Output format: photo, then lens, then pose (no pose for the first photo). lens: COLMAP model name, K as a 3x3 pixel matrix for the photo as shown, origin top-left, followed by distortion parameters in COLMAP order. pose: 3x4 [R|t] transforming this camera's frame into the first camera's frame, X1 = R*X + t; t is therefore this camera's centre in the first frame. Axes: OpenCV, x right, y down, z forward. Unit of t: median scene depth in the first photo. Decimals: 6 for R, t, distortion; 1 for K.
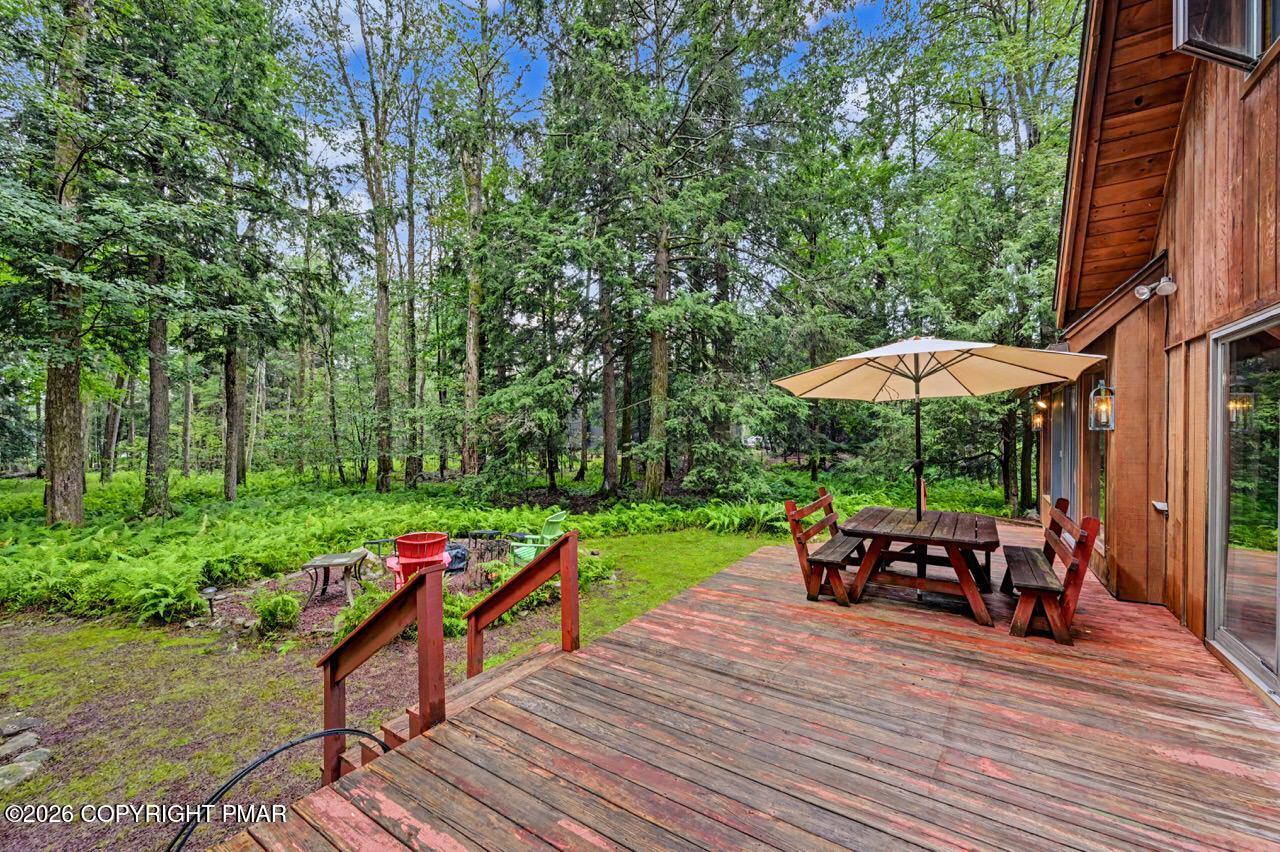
lens RADIAL K [[511.8, 0, 635.3], [0, 511.8, 431.4], [0, 0, 1]] dist [-0.004104, 0.000531]
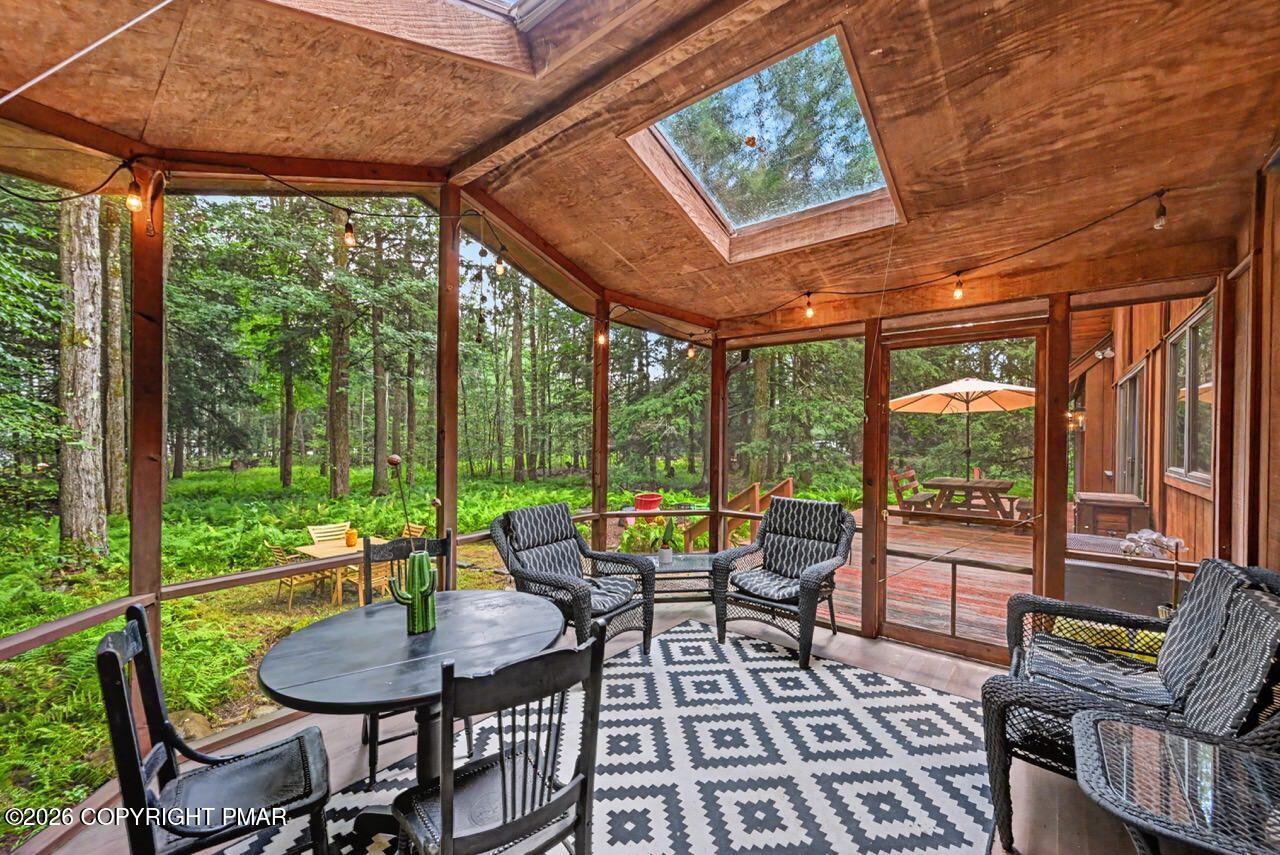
lens RADIAL K [[511.8, 0, 636.8], [0, 511.8, 437.1], [0, 0, 1]] dist [-0.004104, 0.000531]
pose [[0.995176, 0.004807, -0.097990, -0.226317], [-0.004689, 0.999988, 0.001428, 0.012206], [0.097996, -0.000962, 0.995186, -0.475501]]
